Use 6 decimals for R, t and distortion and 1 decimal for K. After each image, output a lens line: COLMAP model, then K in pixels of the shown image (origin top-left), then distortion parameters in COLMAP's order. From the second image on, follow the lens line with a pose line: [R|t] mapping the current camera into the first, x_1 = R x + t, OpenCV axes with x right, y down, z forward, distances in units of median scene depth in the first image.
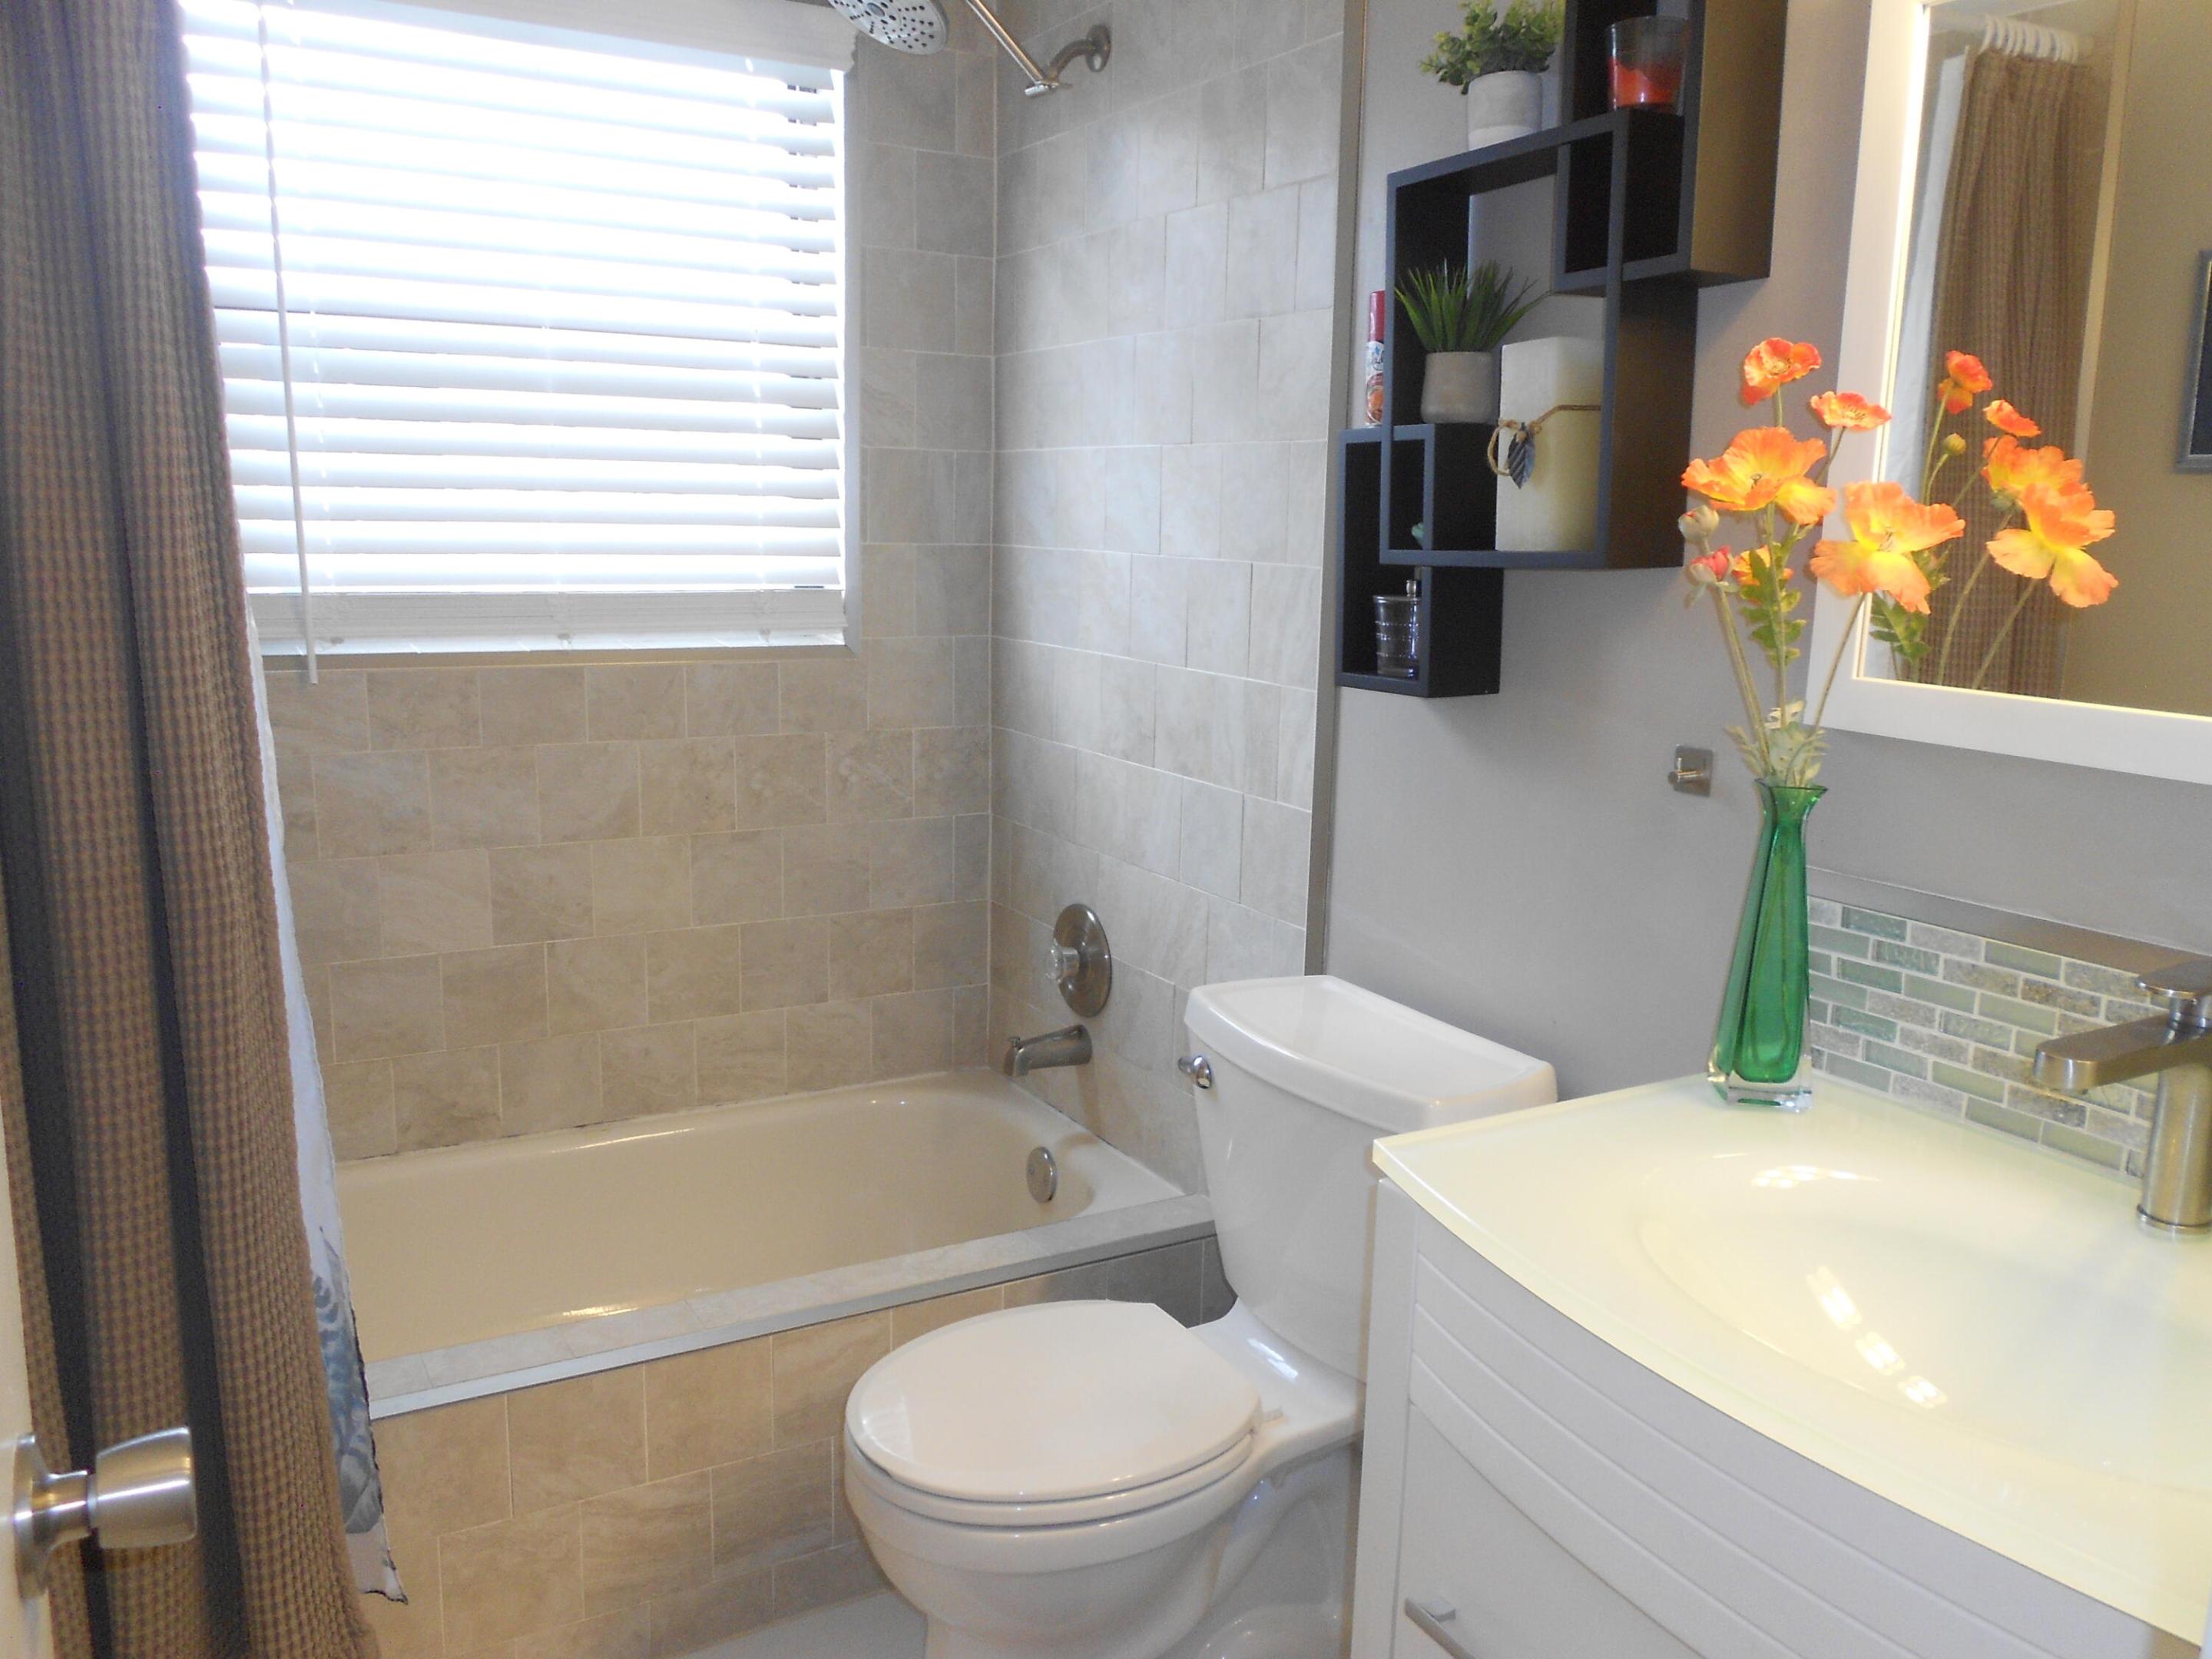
lens RADIAL K [[1688.5, 0, 1109.7], [0, 1688.5, 826.0], [0, 0, 1]] dist [-0.031082, 0.029796]
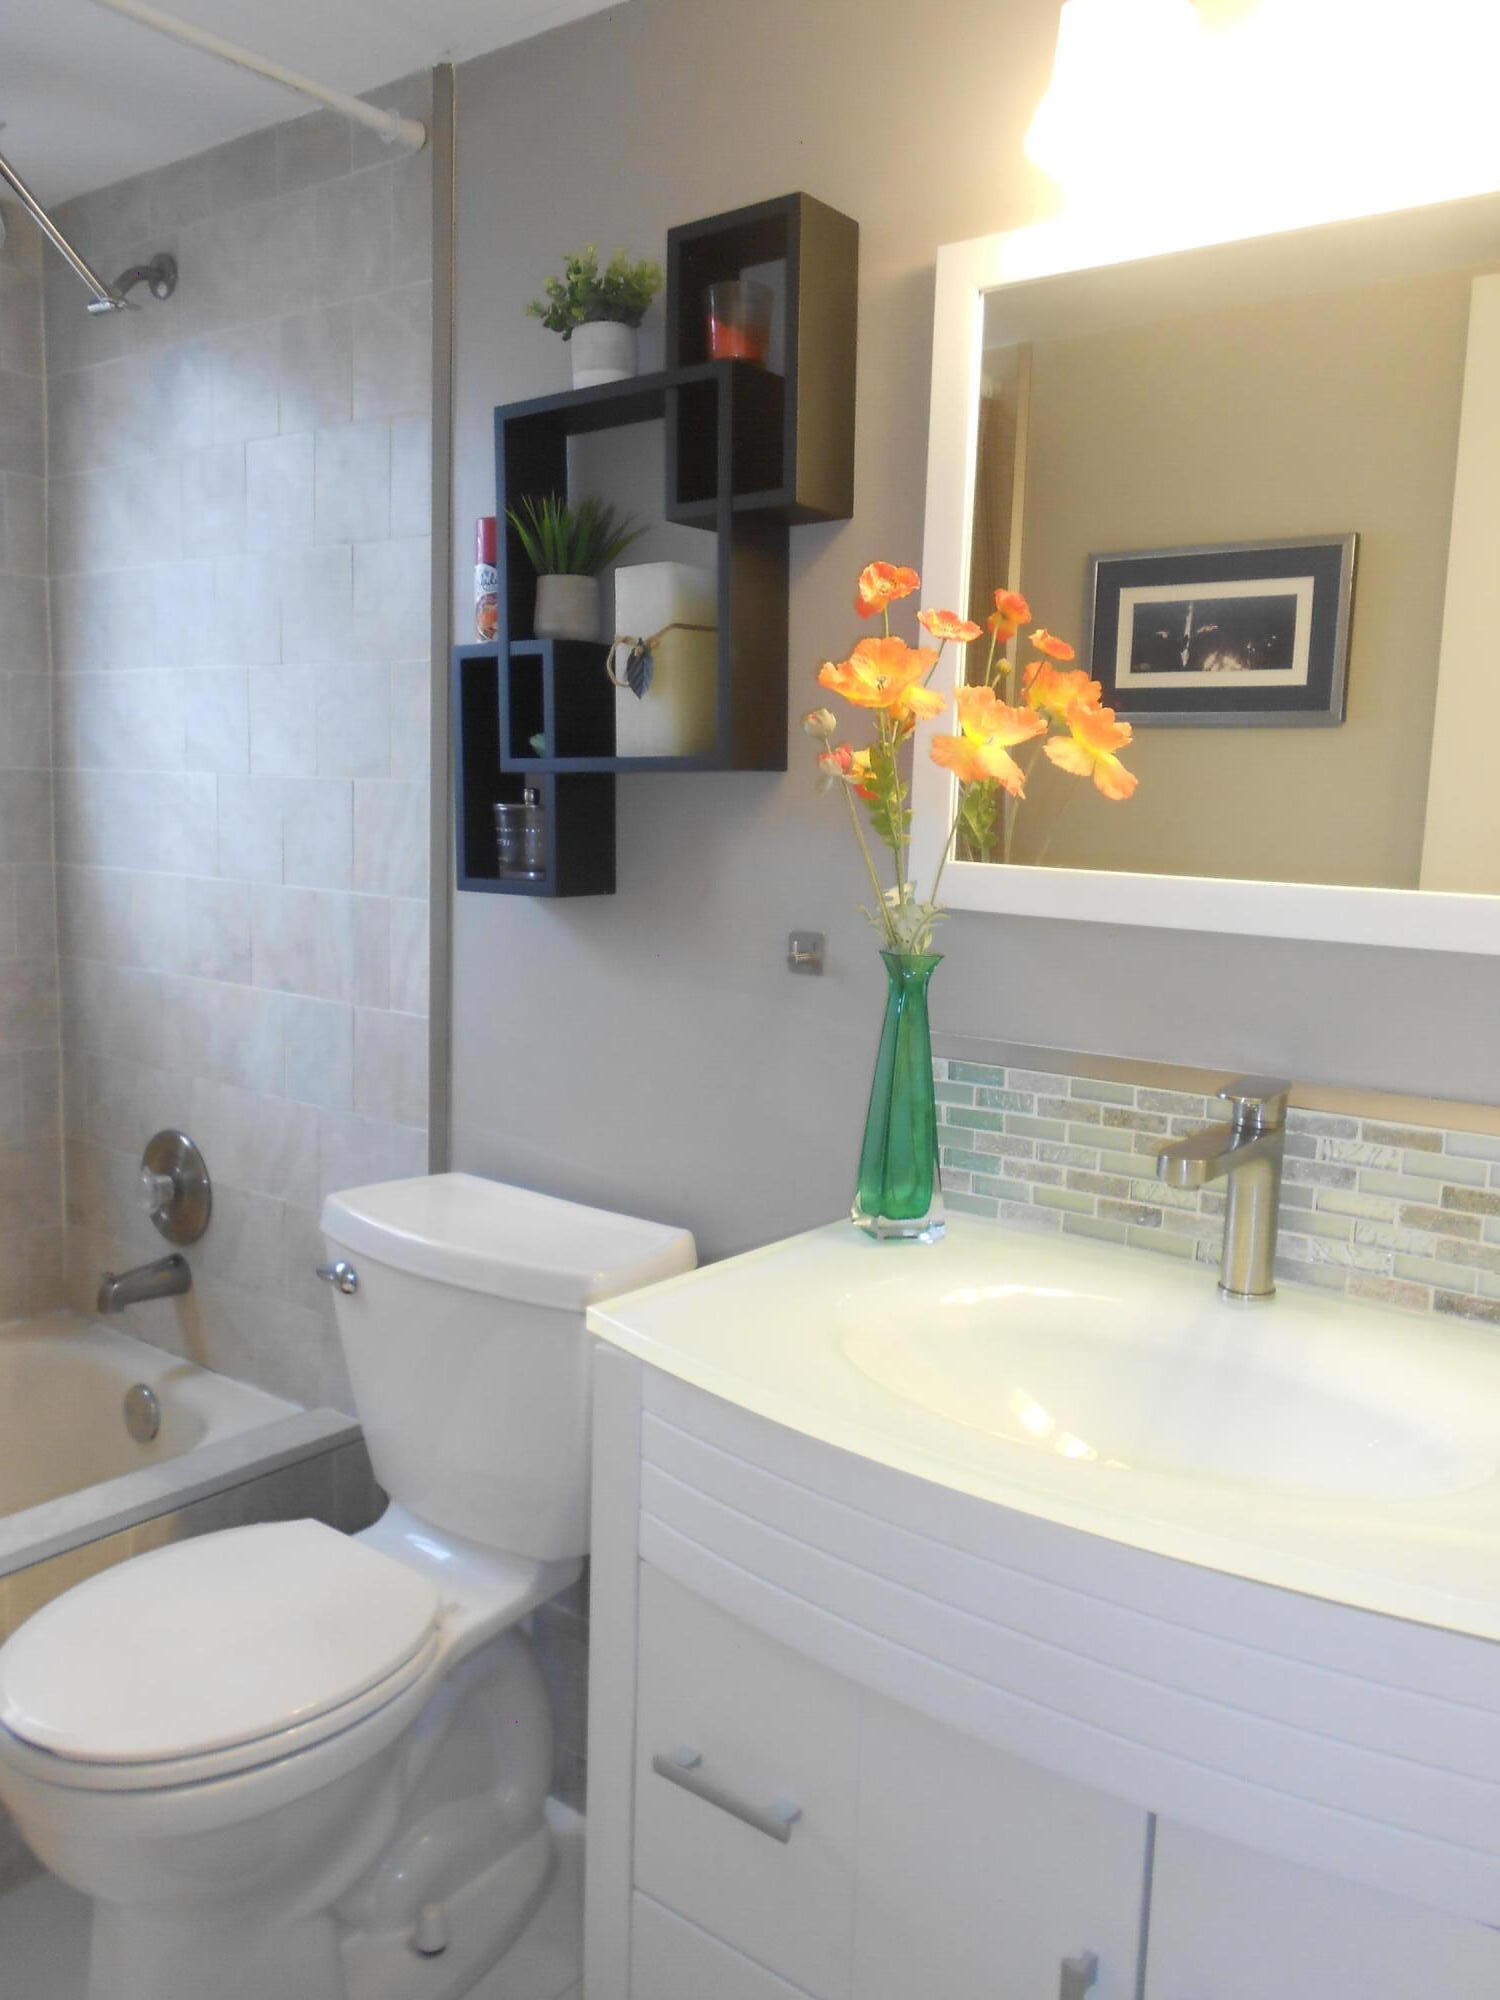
lens RADIAL K [[1526.7, 0, 733.2], [0, 1526.7, 991.6], [0, 0, 1]] dist [-0.031082, 0.029796]
pose [[0.920883, -0.036988, 0.388080, -0.083611], [0.056440, 0.997650, -0.038841, 0.027247], [-0.385732, 0.057672, 0.920807, 0.078743]]
